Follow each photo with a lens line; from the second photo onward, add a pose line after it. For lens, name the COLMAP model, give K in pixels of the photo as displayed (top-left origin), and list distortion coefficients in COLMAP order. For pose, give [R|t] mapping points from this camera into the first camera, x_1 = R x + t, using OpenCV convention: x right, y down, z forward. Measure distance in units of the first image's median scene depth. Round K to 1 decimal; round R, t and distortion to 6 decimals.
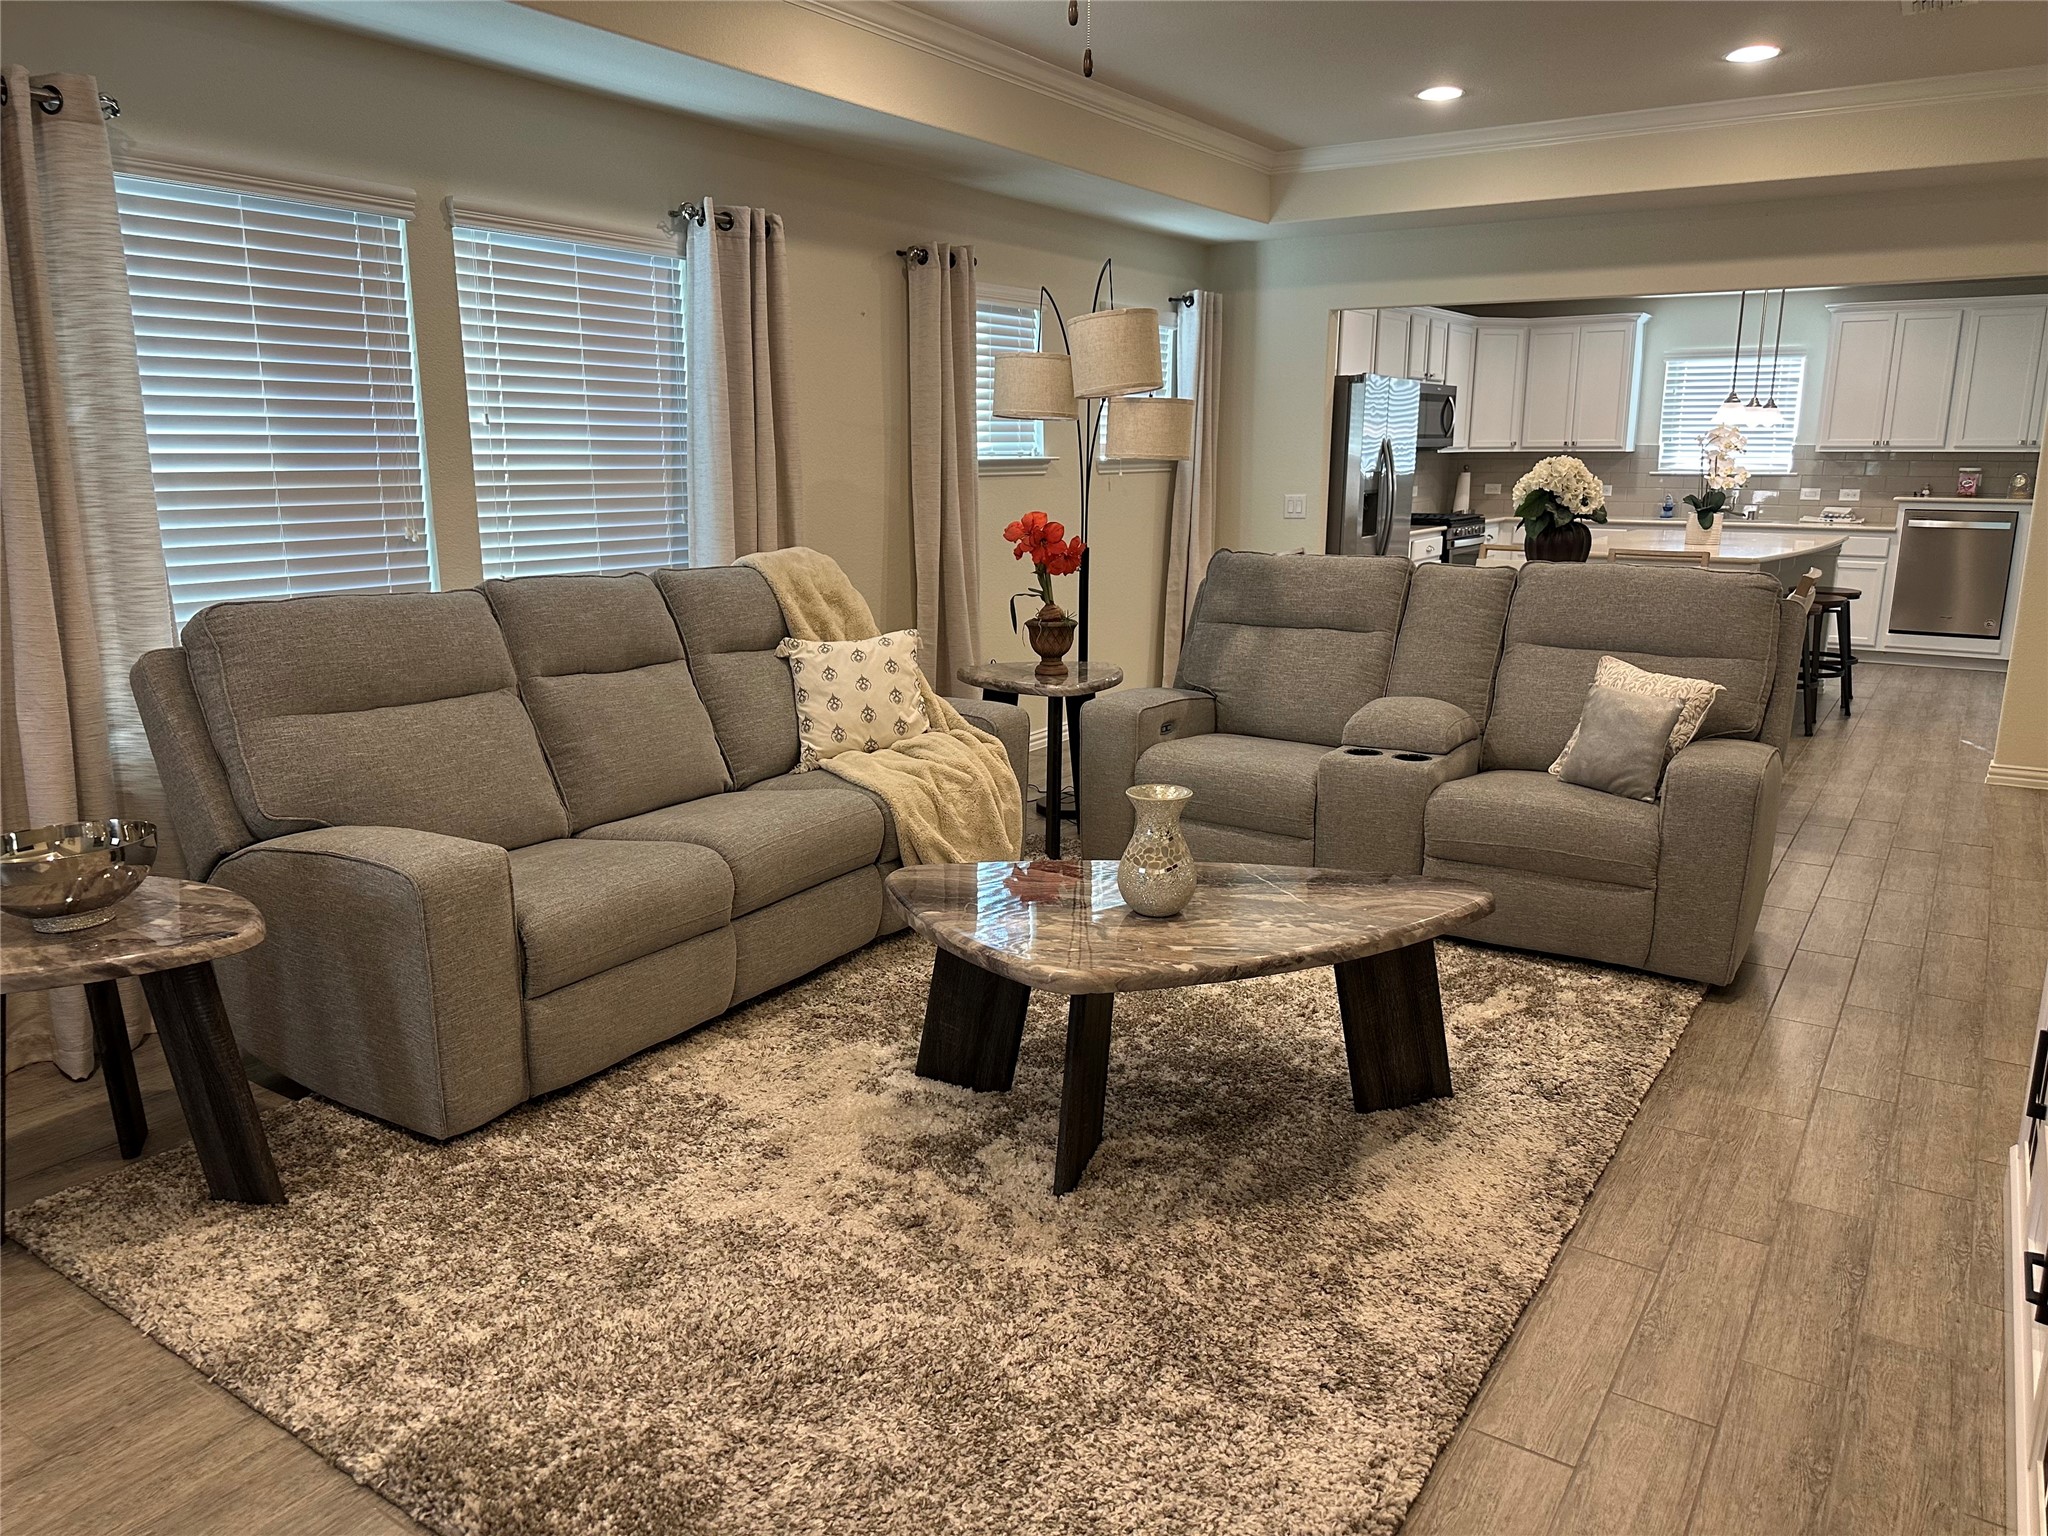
lens RADIAL K [[1453.4, 0, 1015.1], [0, 1453.4, 763.9], [0, 0, 1]] dist [-0.005671, -0.005903]
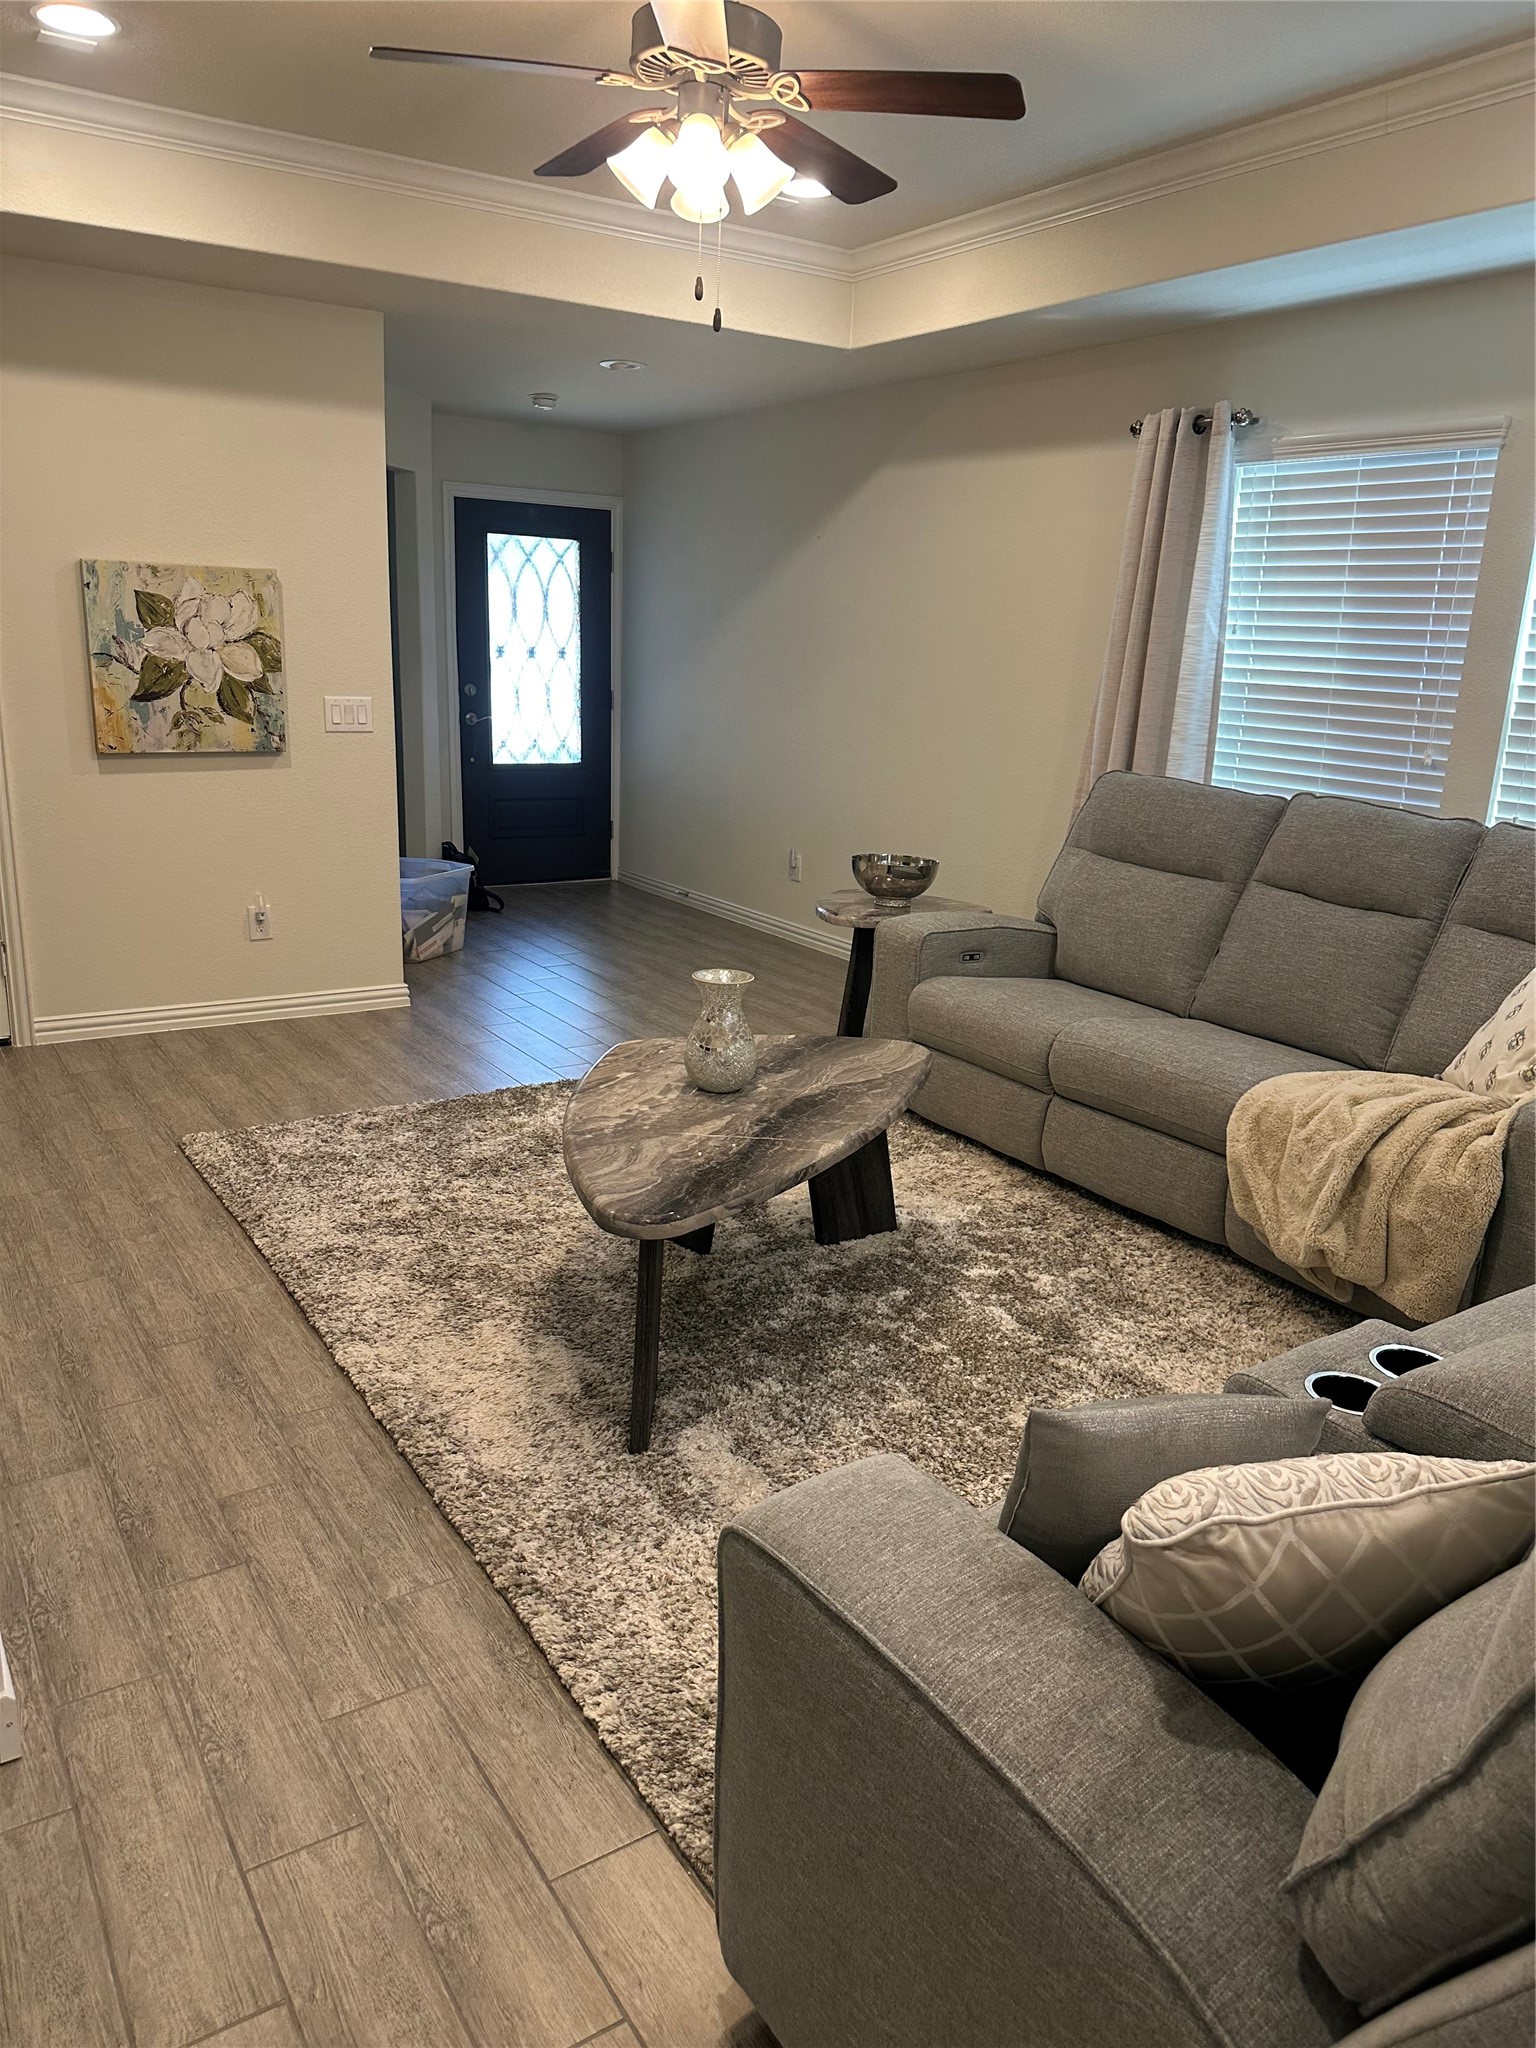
lens RADIAL K [[1453.4, 0, 761.7], [0, 1453.4, 1030.3], [0, 0, 1]] dist [-0.005671, -0.005903]
pose [[-0.408915, 0.225956, -0.884156, 1.049271], [-0.234681, 0.910239, 0.341159, -0.317487], [0.881881, 0.347000, -0.319183, 1.389212]]
